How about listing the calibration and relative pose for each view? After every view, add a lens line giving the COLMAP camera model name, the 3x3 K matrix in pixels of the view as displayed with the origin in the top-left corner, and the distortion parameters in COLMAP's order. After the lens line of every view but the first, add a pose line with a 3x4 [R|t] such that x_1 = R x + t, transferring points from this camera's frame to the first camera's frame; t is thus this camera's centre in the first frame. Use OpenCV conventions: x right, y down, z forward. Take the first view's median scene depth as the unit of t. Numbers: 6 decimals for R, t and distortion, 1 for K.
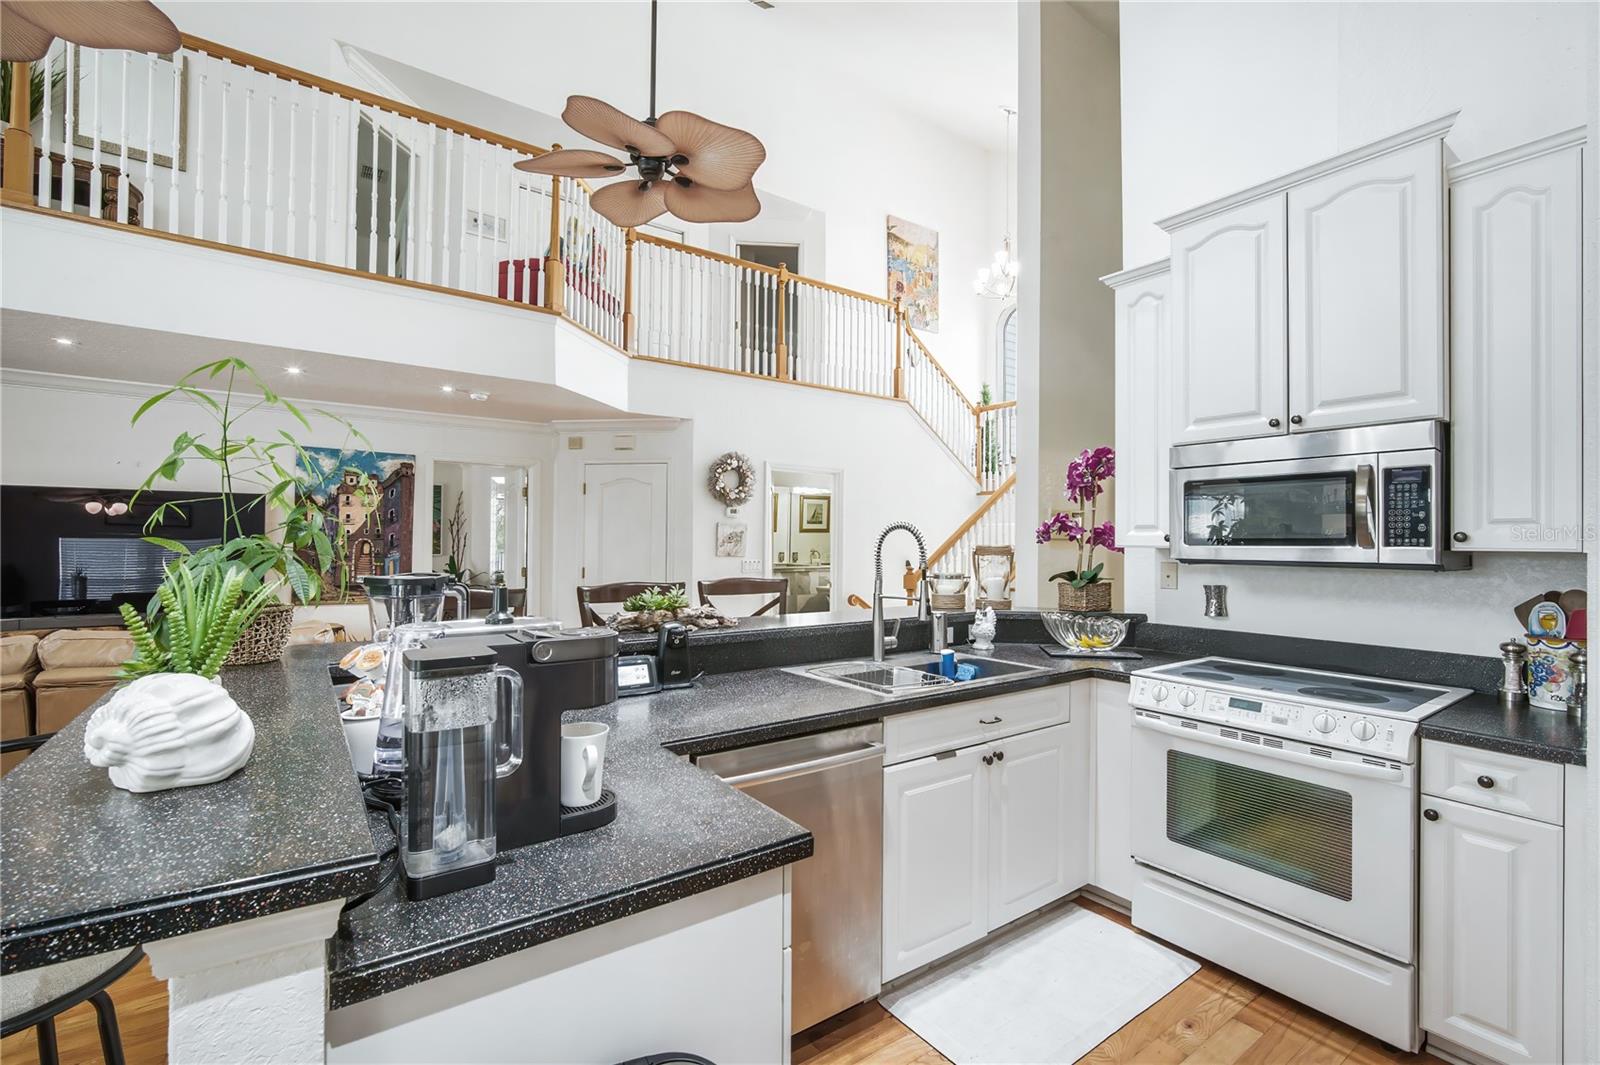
lens RADIAL K [[707.3, 0, 801.8], [0, 707.3, 528.5], [0, 0, 1]] dist [-0.008501, 0.002033]
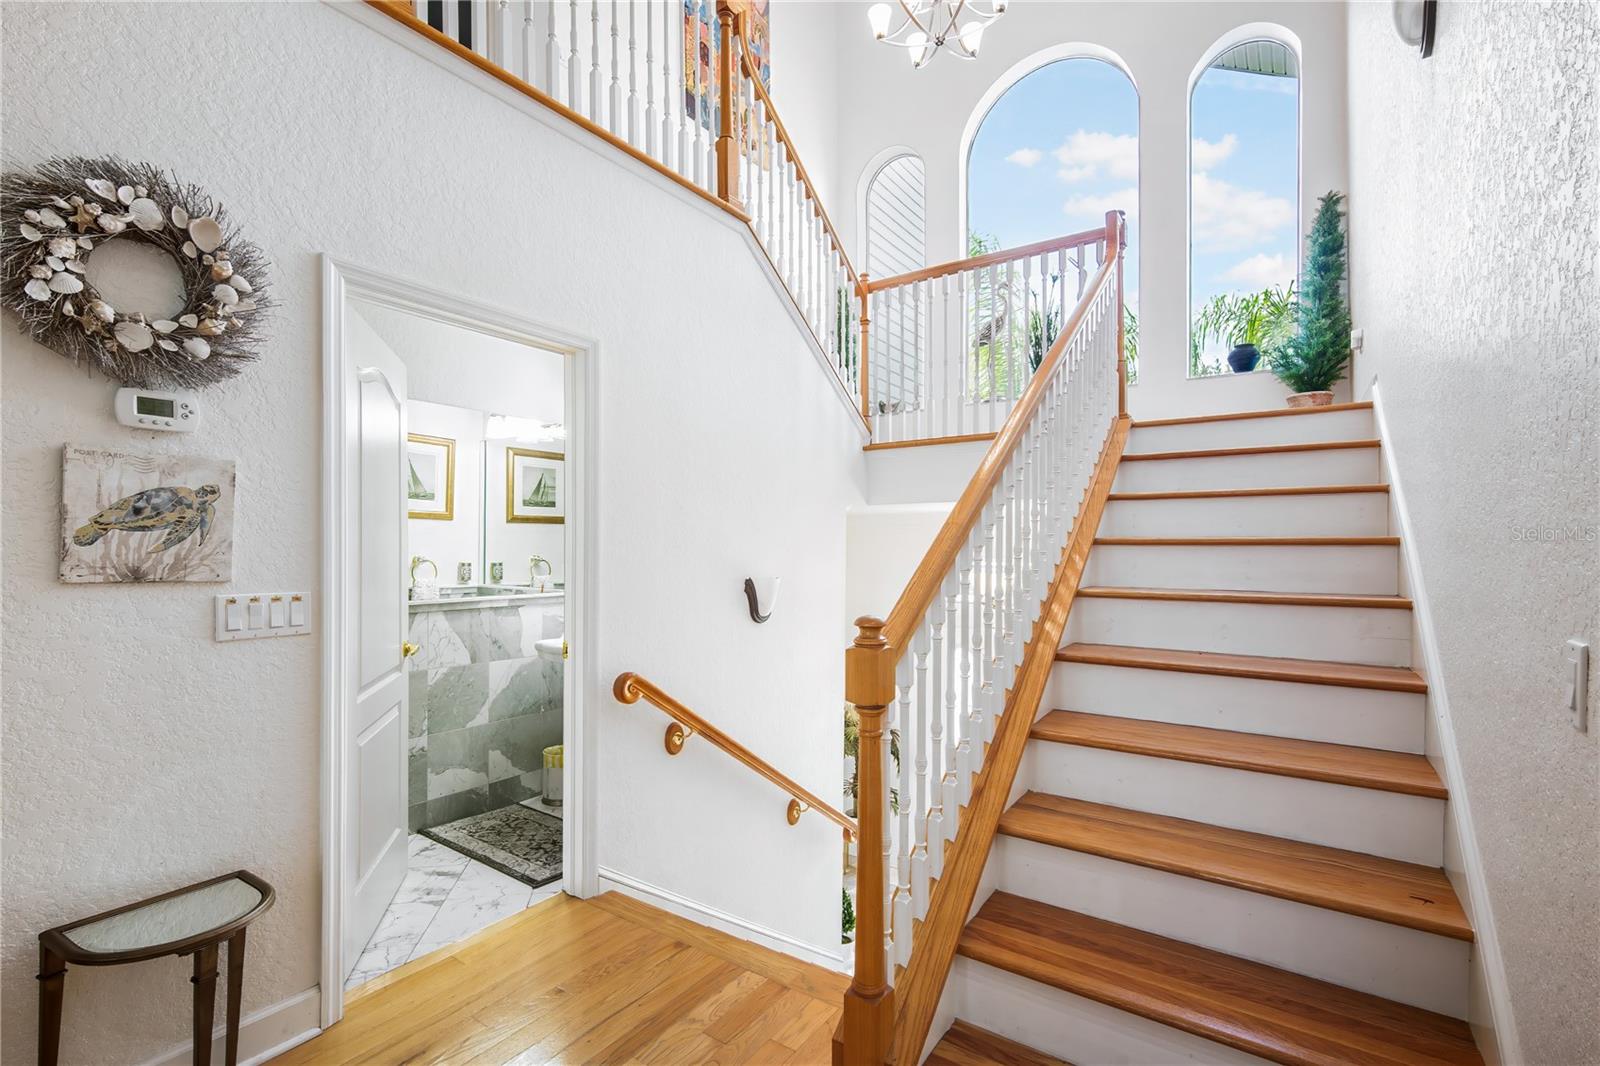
lens RADIAL K [[707.3, 0, 805.0], [0, 707.3, 544.6], [0, 0, 1]] dist [-0.008501, 0.002033]
pose [[0.941347, -0.011221, 0.337254, 0.039120], [0.007616, 0.999899, 0.012010, 0.024431], [-0.337355, -0.008737, 0.941337, 0.676515]]
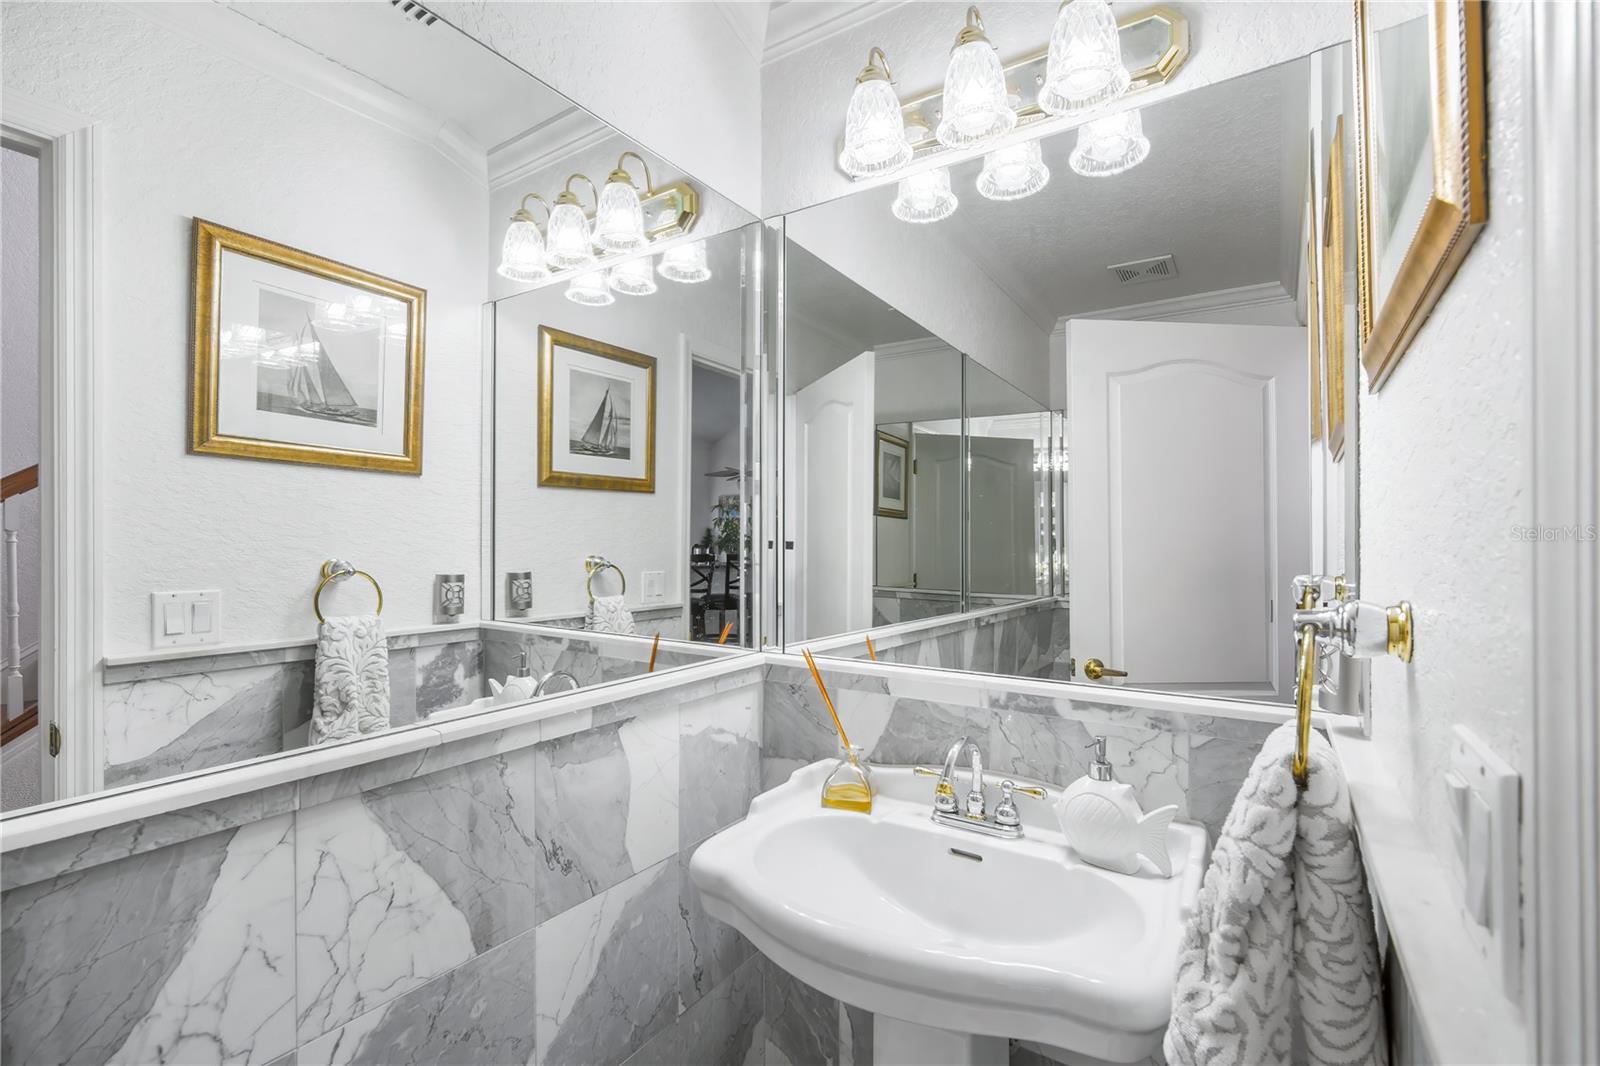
lens RADIAL K [[707.3, 0, 799.3], [0, 707.3, 538.5], [0, 0, 1]] dist [-0.008501, 0.002033]
pose [[0.937694, -0.016389, 0.347076, -0.005350], [0.011975, 0.999818, 0.014859, 0.029826], [-0.347257, -0.009777, 0.937719, 1.099882]]
